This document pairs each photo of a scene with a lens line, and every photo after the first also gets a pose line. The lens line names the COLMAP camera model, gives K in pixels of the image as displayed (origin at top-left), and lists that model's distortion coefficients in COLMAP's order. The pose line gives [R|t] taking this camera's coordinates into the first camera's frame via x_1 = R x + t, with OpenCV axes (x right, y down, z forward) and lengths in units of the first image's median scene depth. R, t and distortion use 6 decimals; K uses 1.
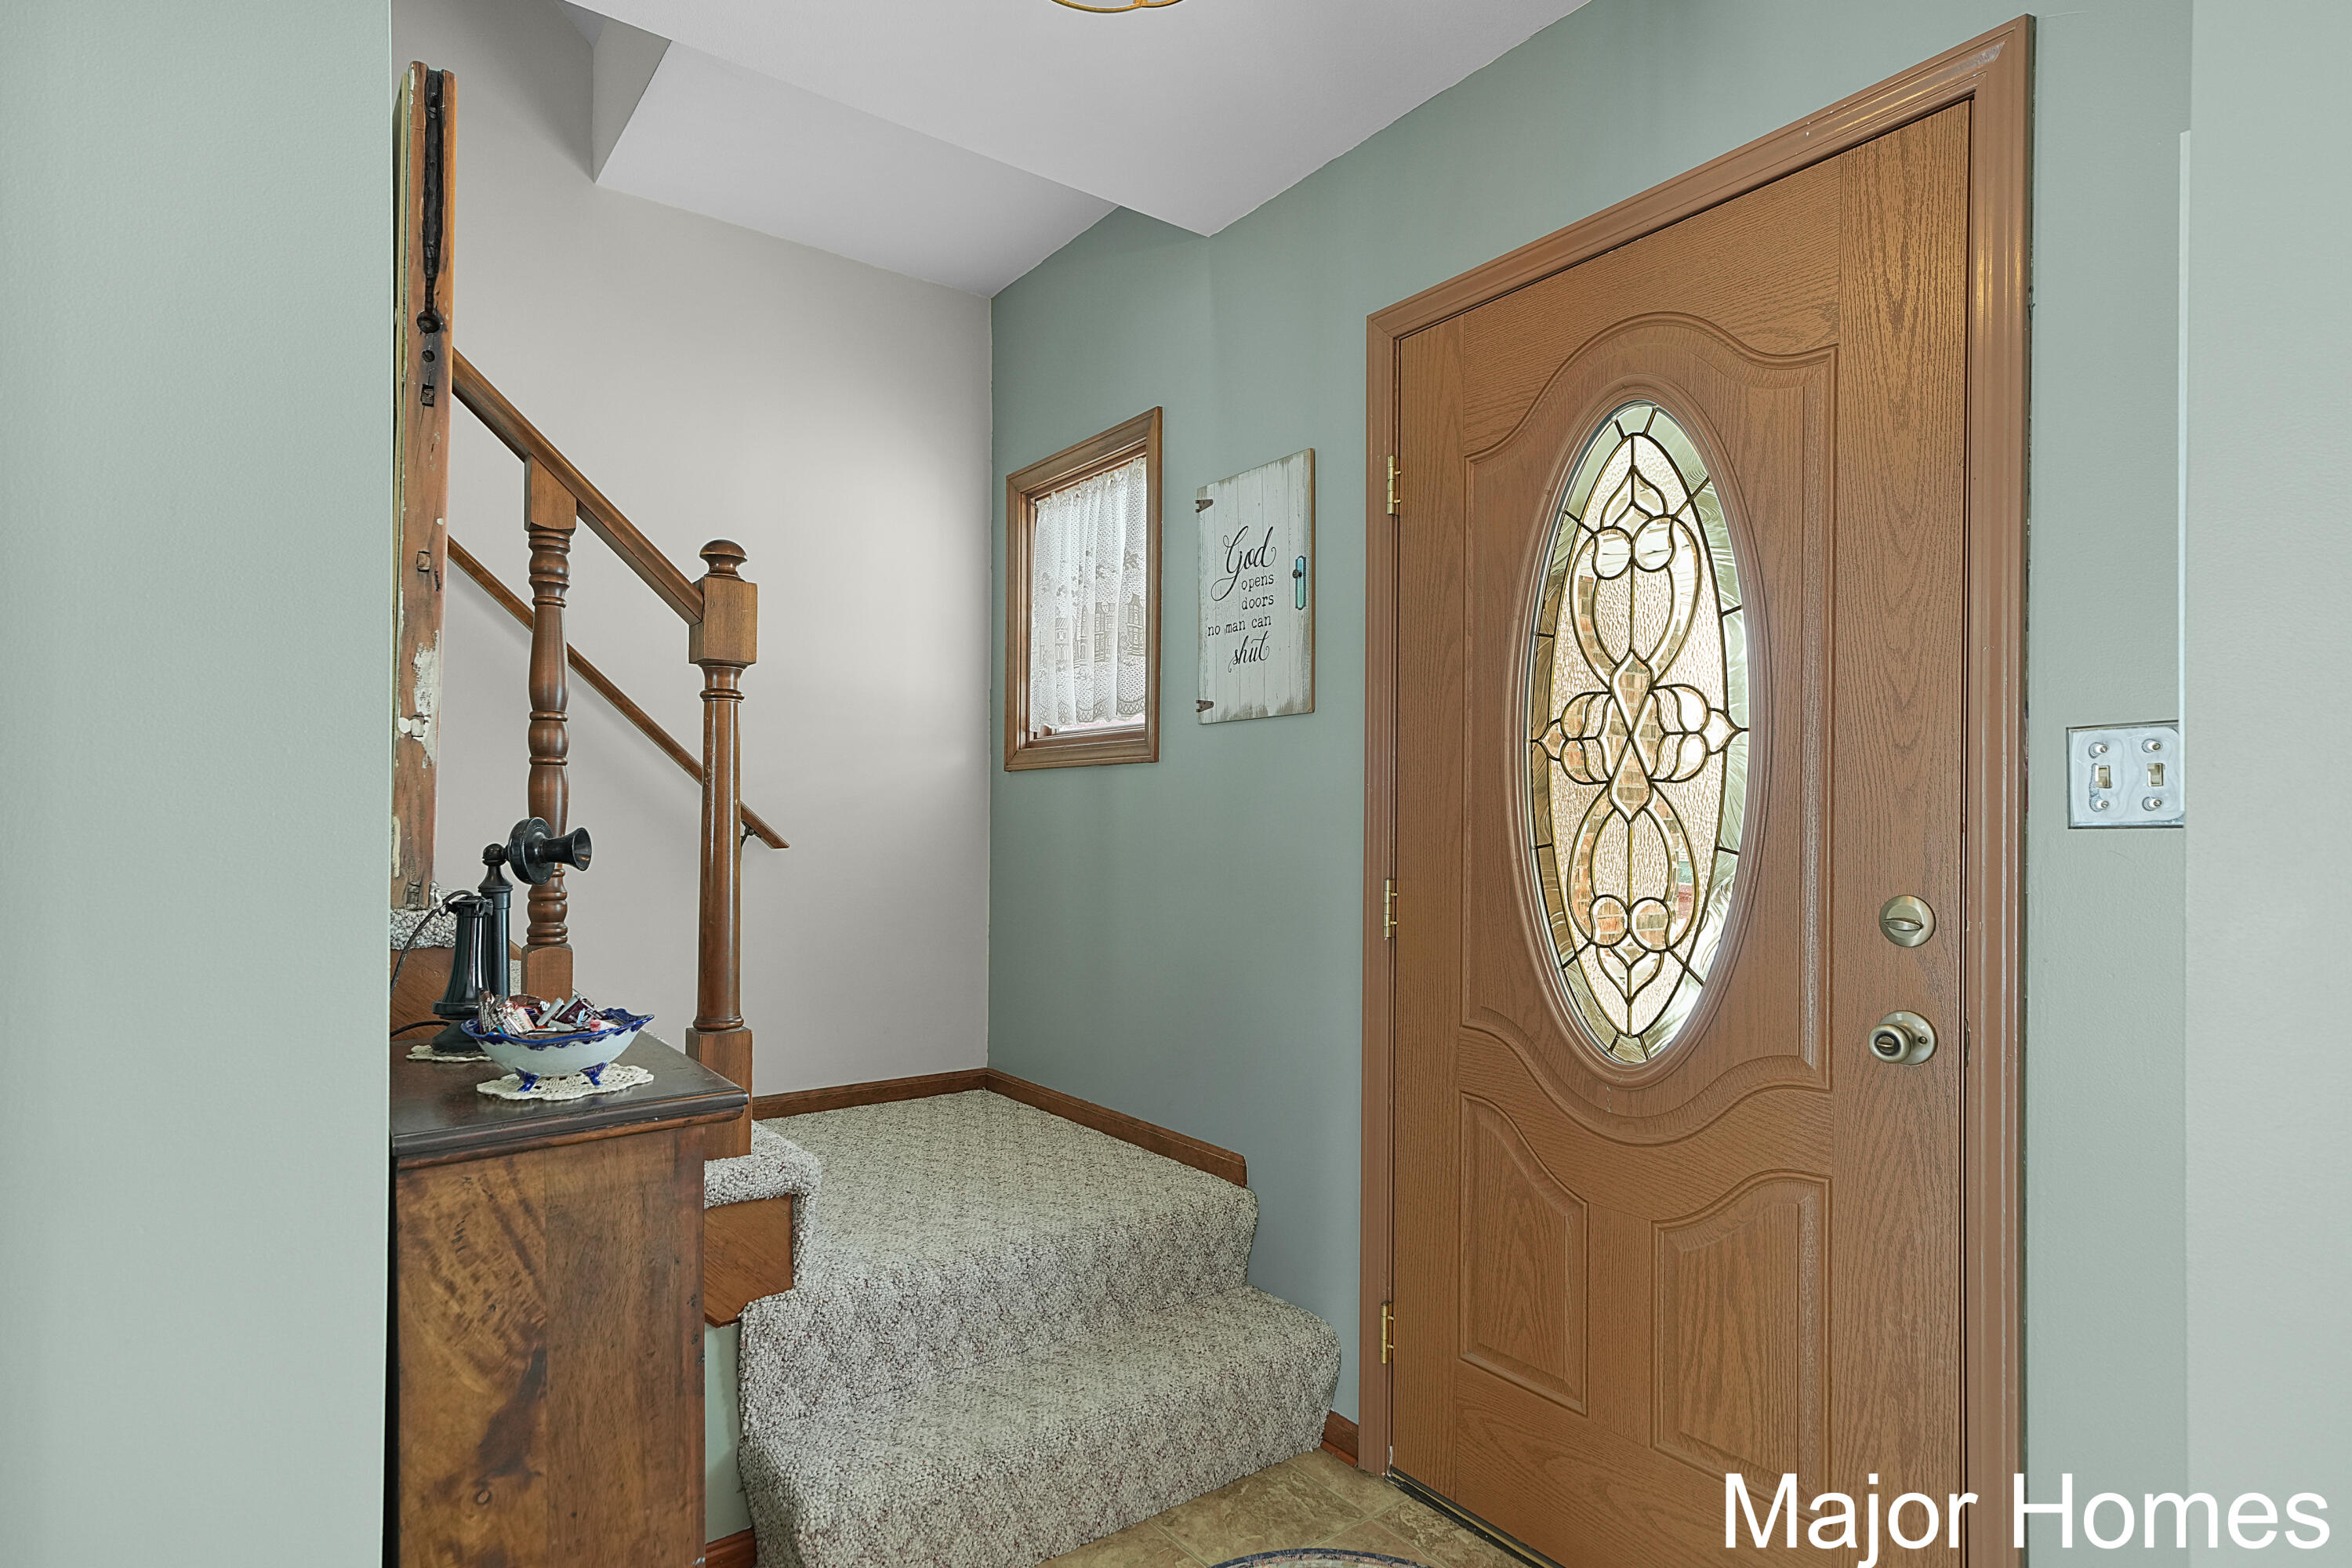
lens RADIAL K [[1222.5, 0, 1167.9], [0, 1222.5, 829.6], [0, 0, 1]] dist [0.001634, 0.000196]
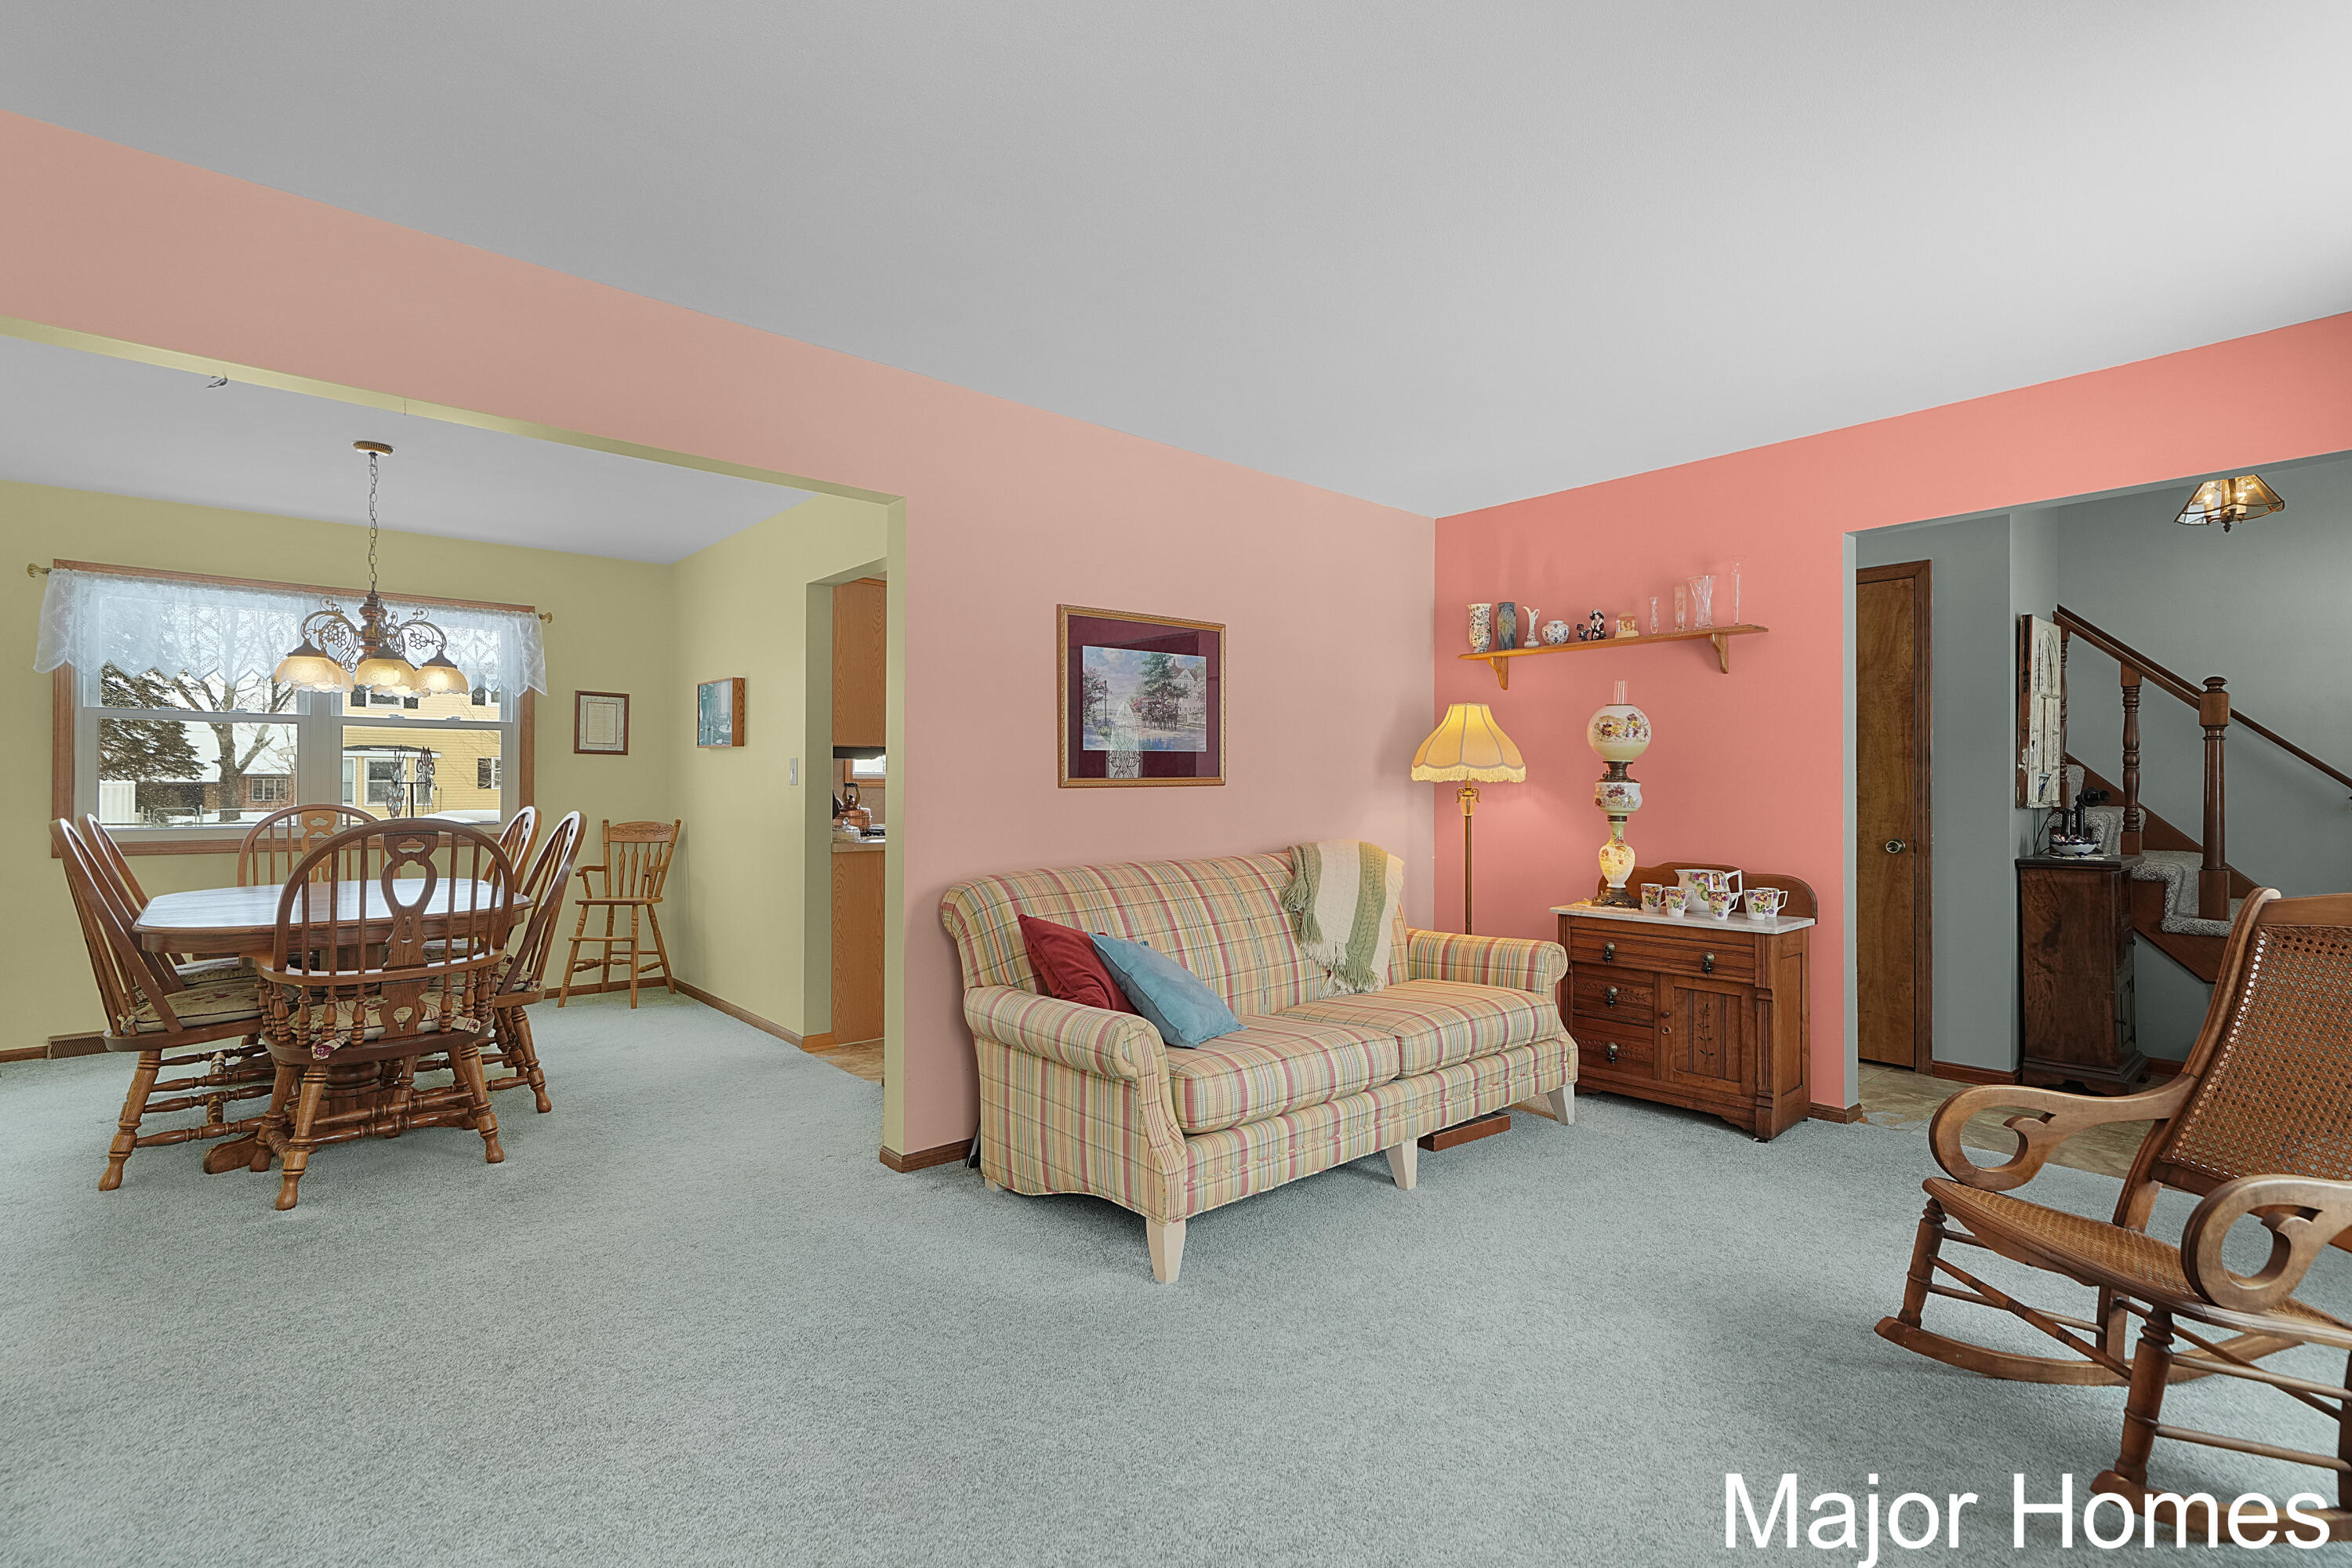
lens RADIAL K [[1064.6, 0, 1172.3], [0, 1064.6, 778.4], [0, 0, 1]] dist [0.007533, 0.000836]
pose [[0.091018, -0.014109, -0.995749, 1.311850], [-0.003316, 0.999890, -0.014471, 0.009206], [0.995844, 0.004619, 0.090962, -1.071082]]
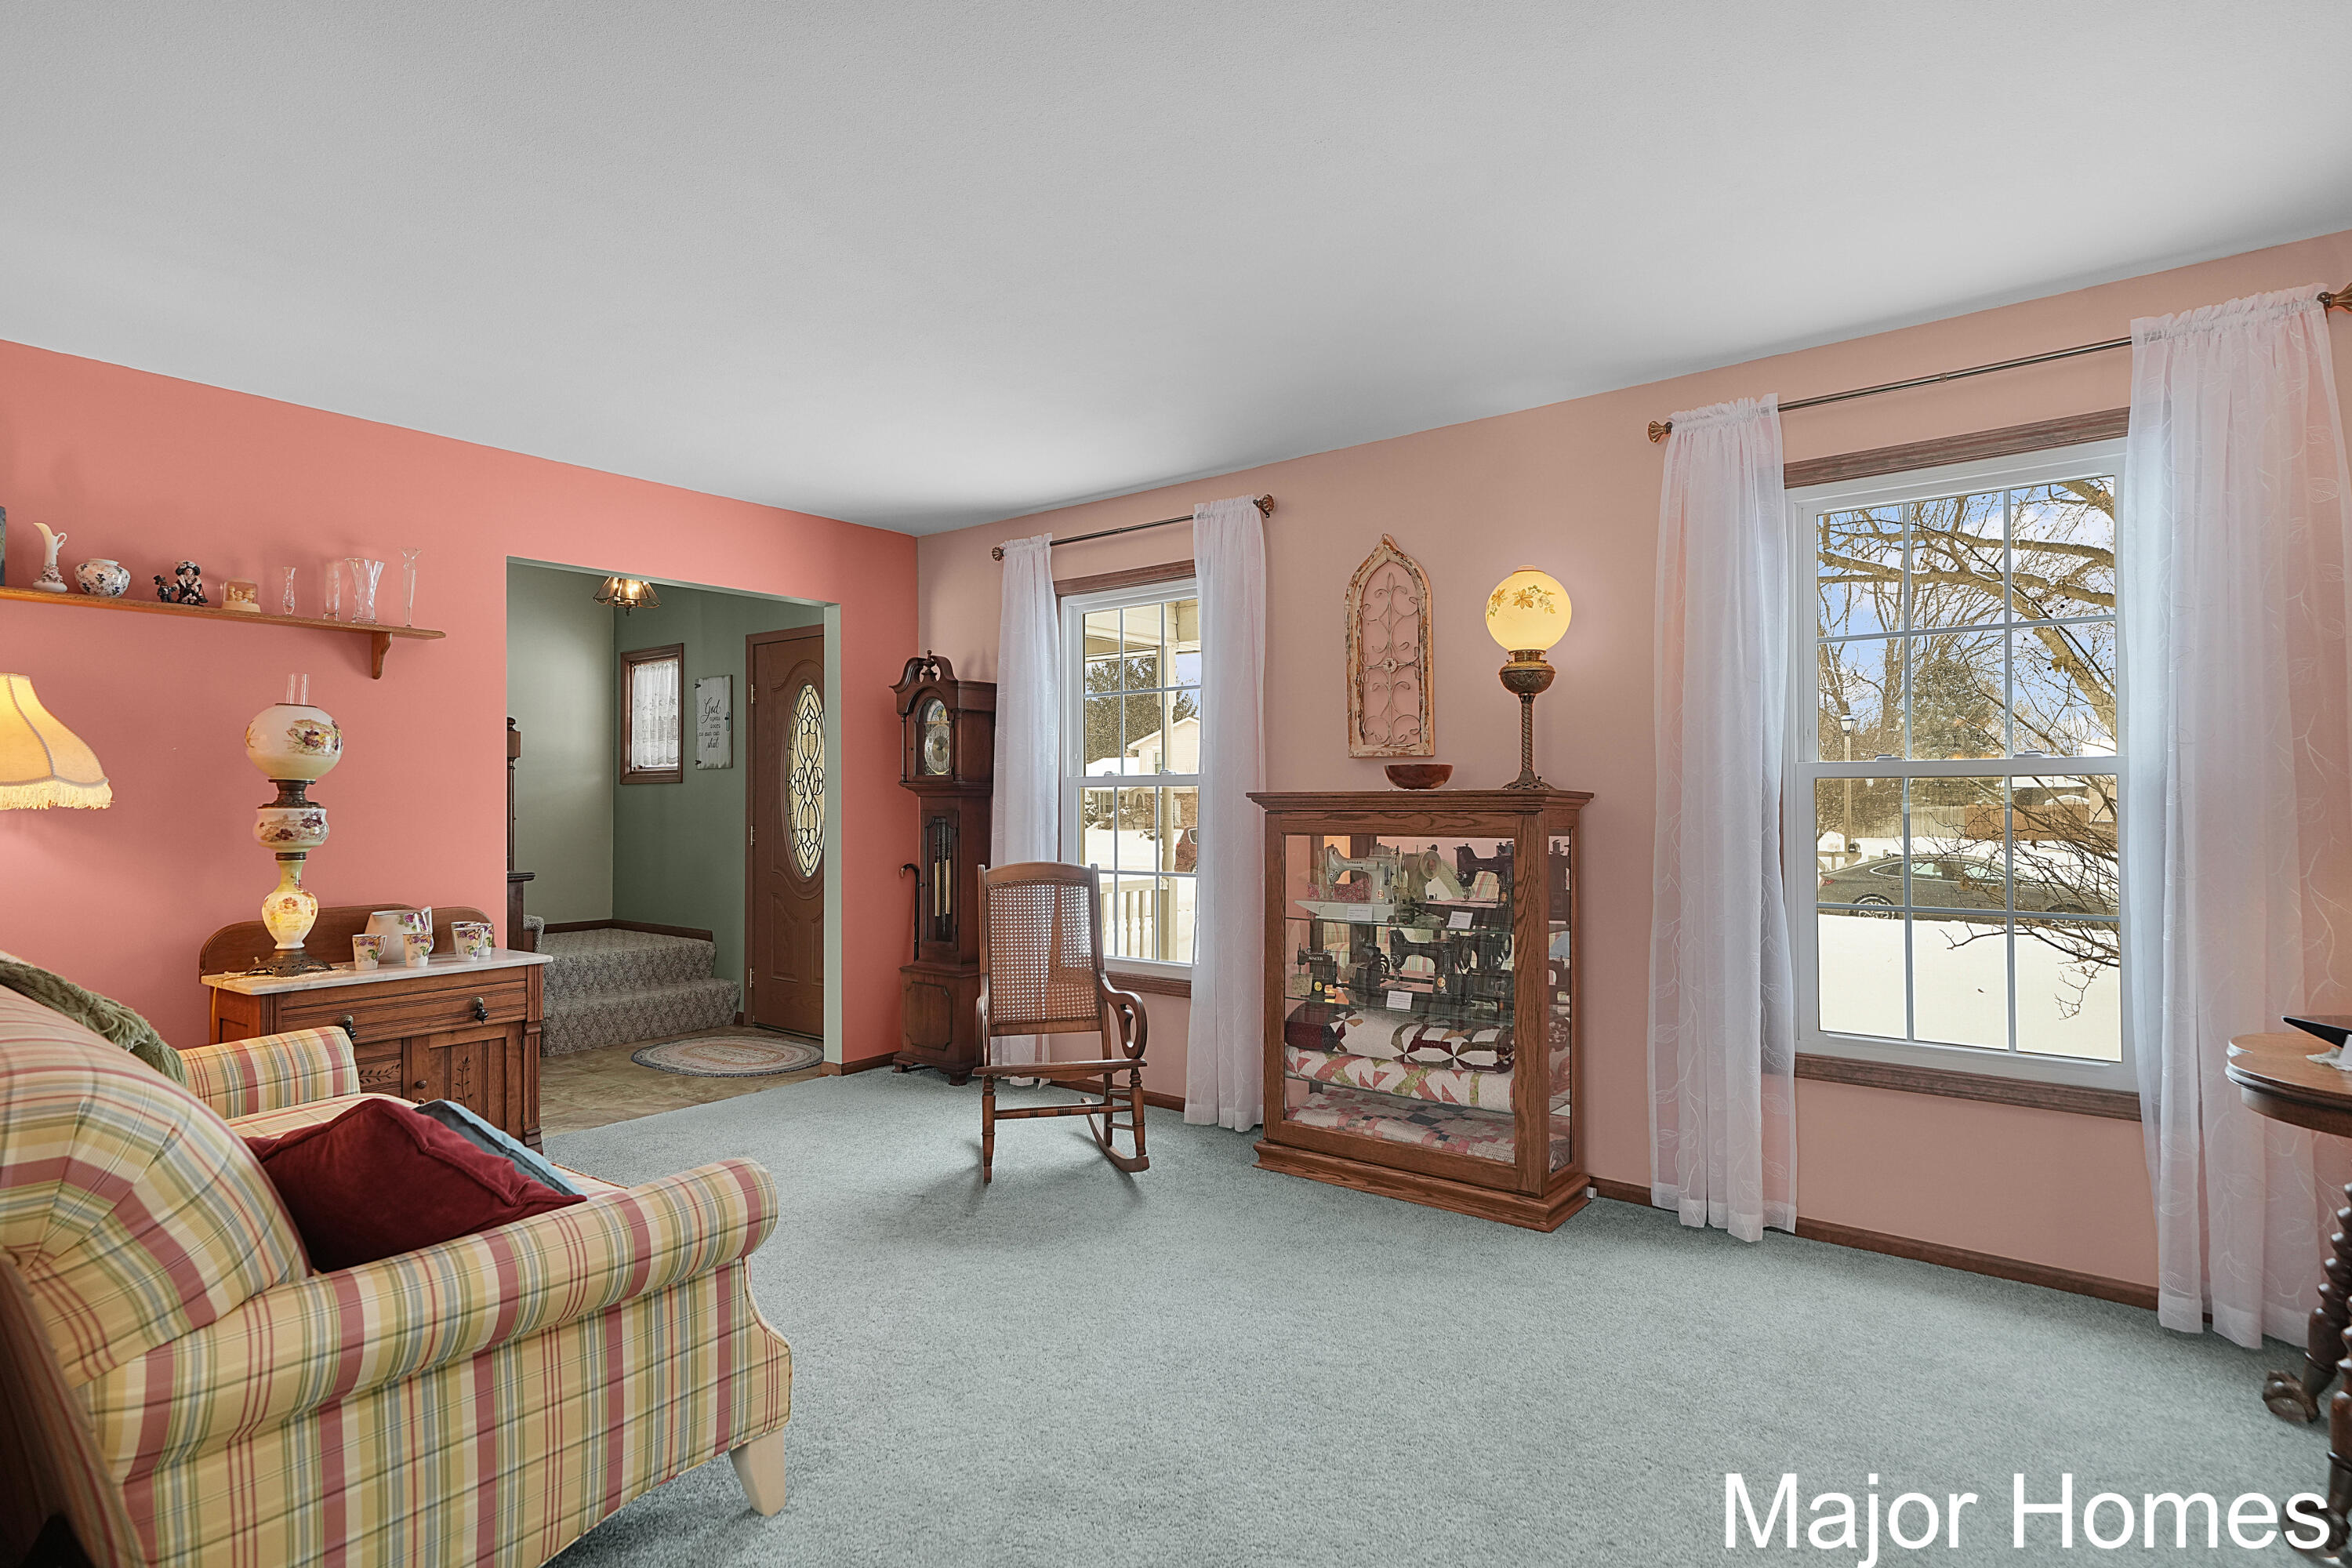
lens RADIAL K [[1172.8, 0, 1176.0], [0, 1172.8, 784.0], [0, 0, 1]] dist [0.006746, 0.000370]
pose [[0.962815, -0.007794, 0.270050, 0.361599], [0.012240, 0.999816, -0.014785, -0.005988], [-0.269885, 0.017541, 0.962733, -1.827607]]
